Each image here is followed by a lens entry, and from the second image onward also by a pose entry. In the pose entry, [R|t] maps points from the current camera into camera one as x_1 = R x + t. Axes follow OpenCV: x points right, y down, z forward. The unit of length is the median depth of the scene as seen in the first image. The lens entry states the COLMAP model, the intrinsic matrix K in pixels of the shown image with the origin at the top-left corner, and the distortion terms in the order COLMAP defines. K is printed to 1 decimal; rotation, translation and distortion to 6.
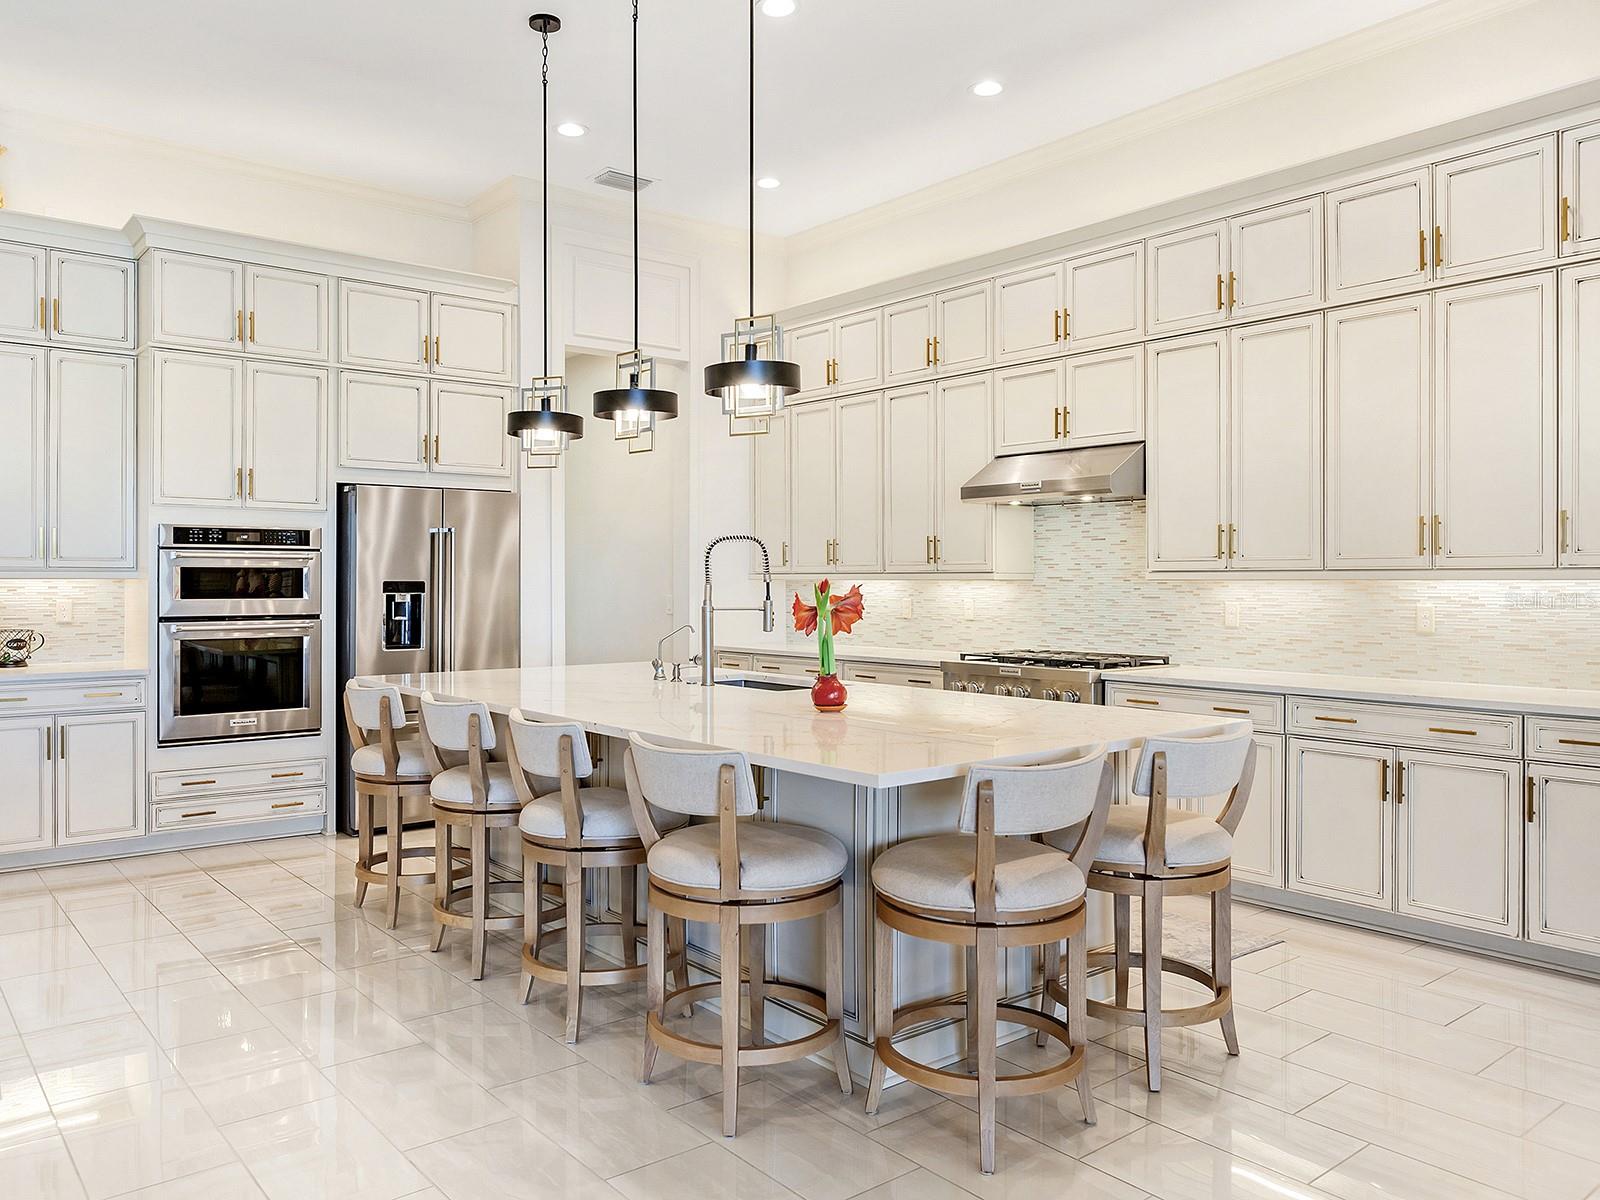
lens RADIAL K [[1174.3, 0, 795.9], [0, 1174.3, 593.7], [0, 0, 1]] dist [-0.007423, -0.007703]
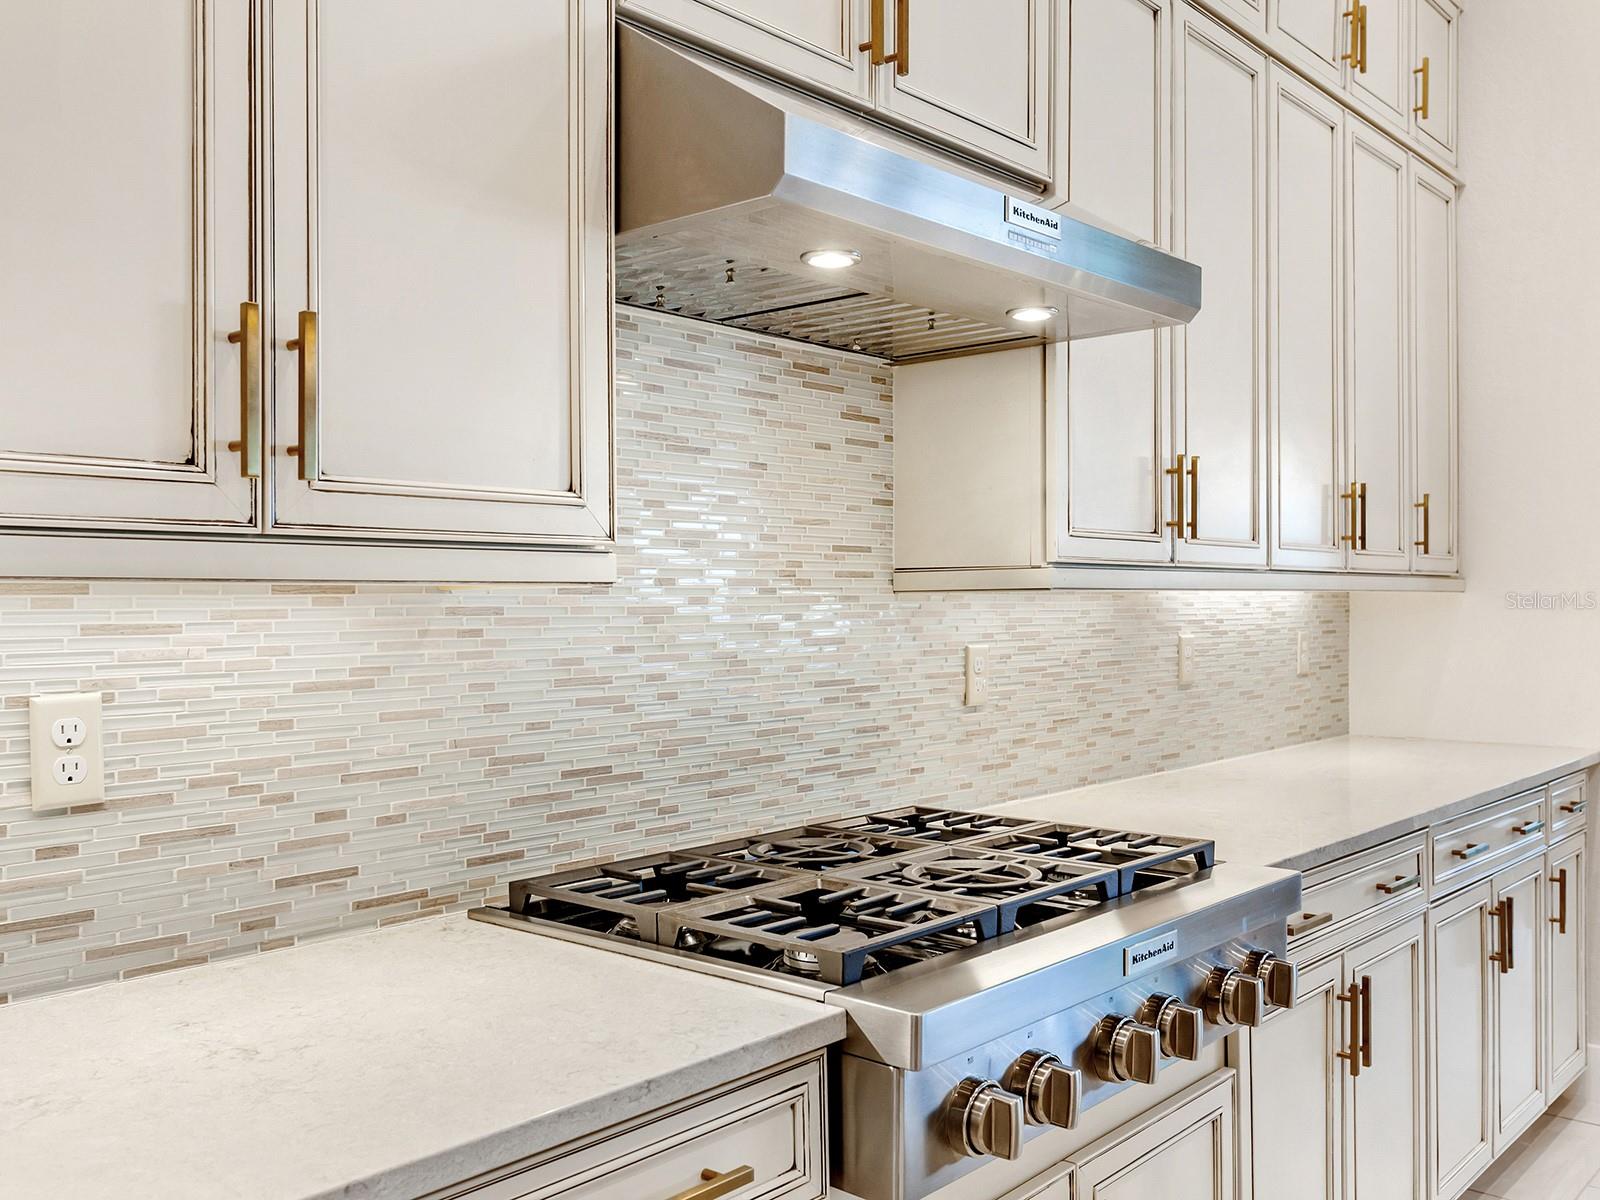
lens RADIAL K [[1411.2, 0, 800.8], [0, 1411.2, 597.7], [0, 0, 1]] dist [-0.002987, -0.002865]
pose [[-0.142568, 0.003802, 0.989778, -0.100710], [0.017394, 0.999848, -0.001335, -0.009425], [-0.989632, 0.017026, -0.142613, 1.095612]]
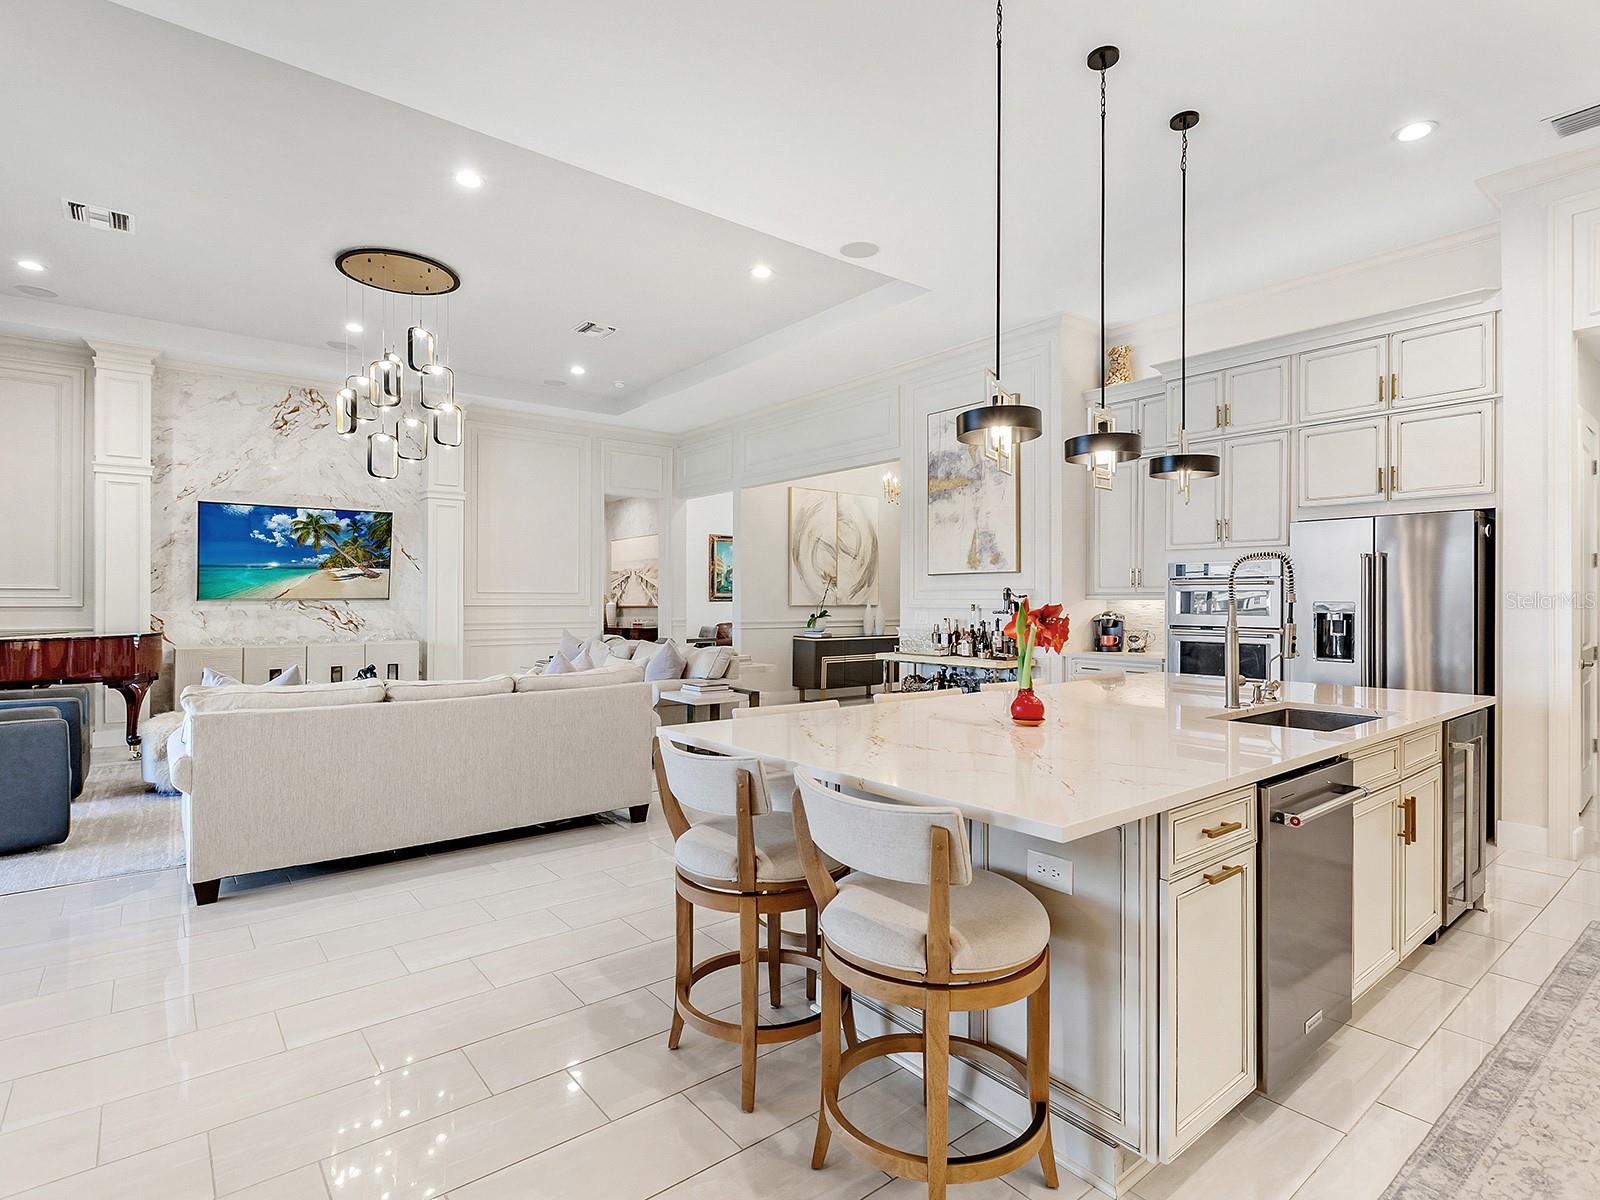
lens RADIAL K [[839.2, 0, 791.0], [0, 839.2, 604.3], [0, 0, 1]] dist [-0.002317, -0.003722]
pose [[-0.013972, 0.007232, -0.999876, 0.538592], [-0.009294, 0.999930, 0.007362, -0.009424], [0.999859, 0.009396, -0.013904, 0.522203]]
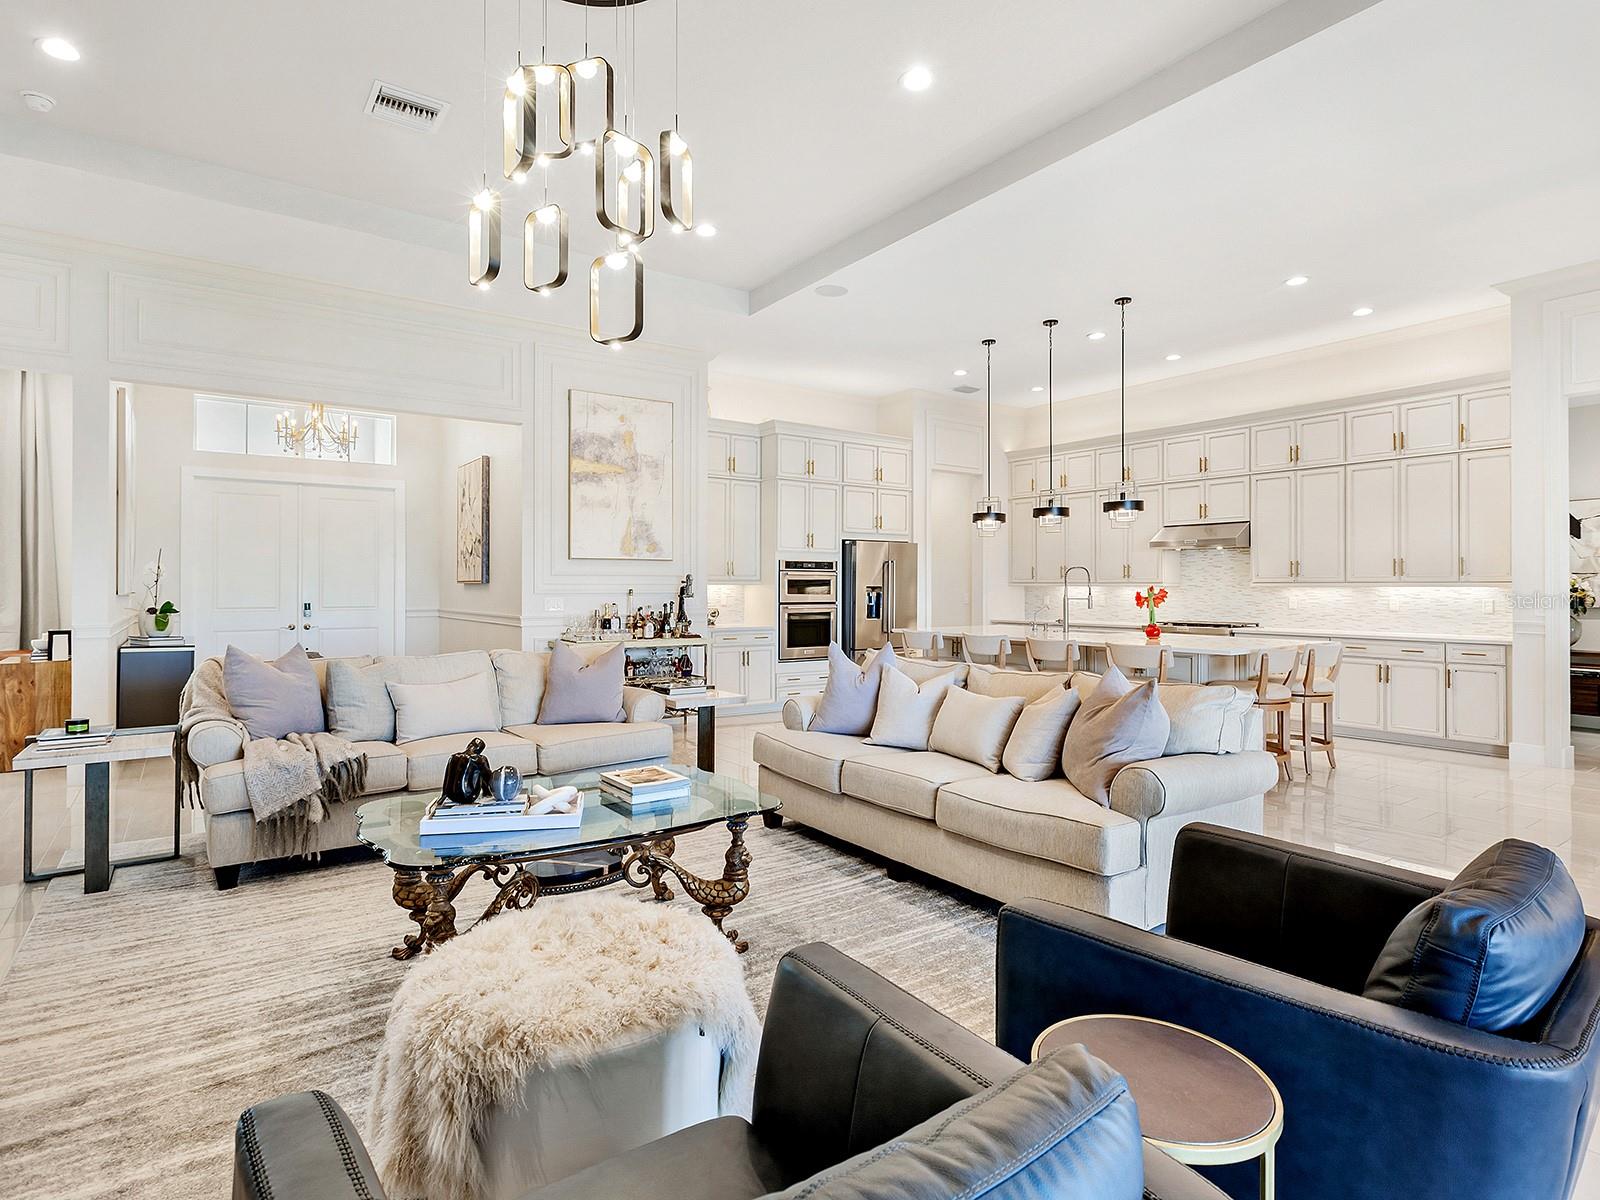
lens RADIAL K [[839.2, 0, 798.7], [0, 839.2, 585.8], [0, 0, 1]] dist [-0.002317, -0.003722]
pose [[0.997354, 0.002771, -0.072644, -0.391096], [-0.003690, 0.999915, -0.012524, 0.008579], [0.072603, 0.012758, 0.997279, -0.548972]]
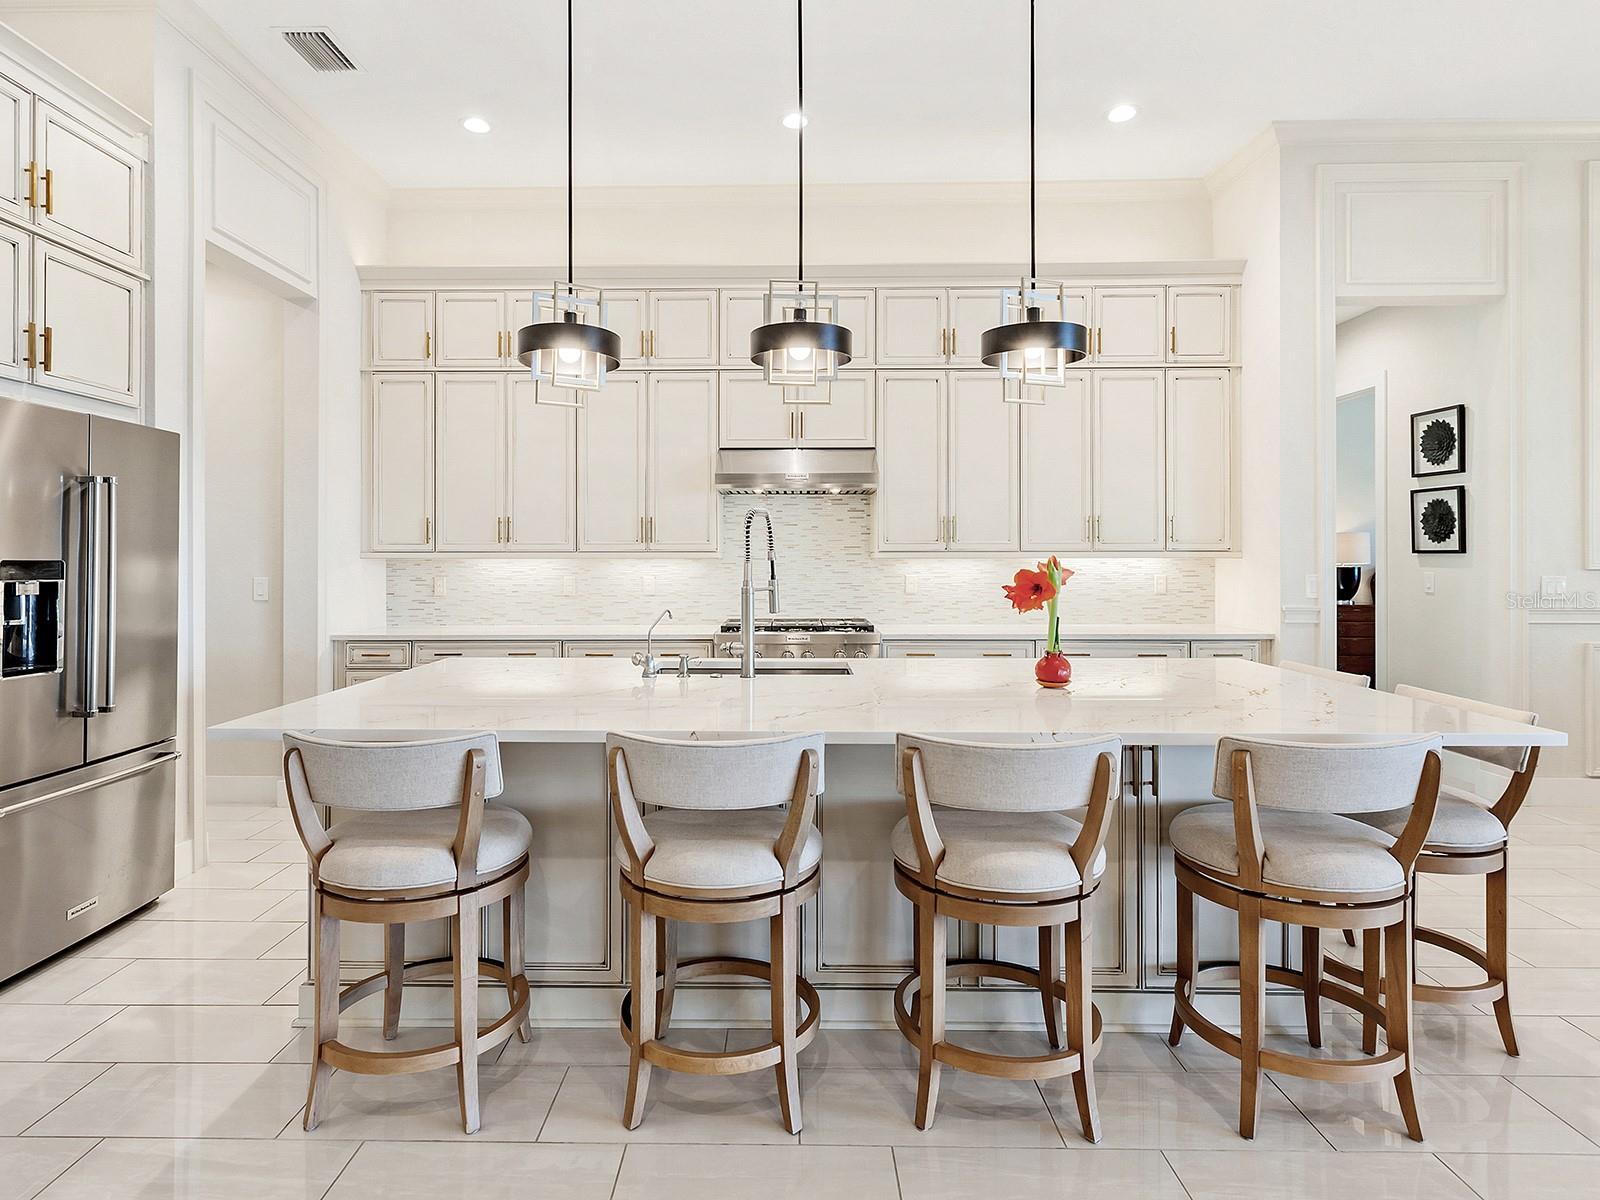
lens RADIAL K [[839.2, 0, 777.1], [0, 839.2, 572.0], [0, 0, 1]] dist [-0.002317, -0.003722]
pose [[0.650193, -0.013412, 0.759651, -0.448129], [0.011124, 0.999905, 0.008133, -0.005476], [-0.759688, 0.003162, 0.650280, 0.477071]]
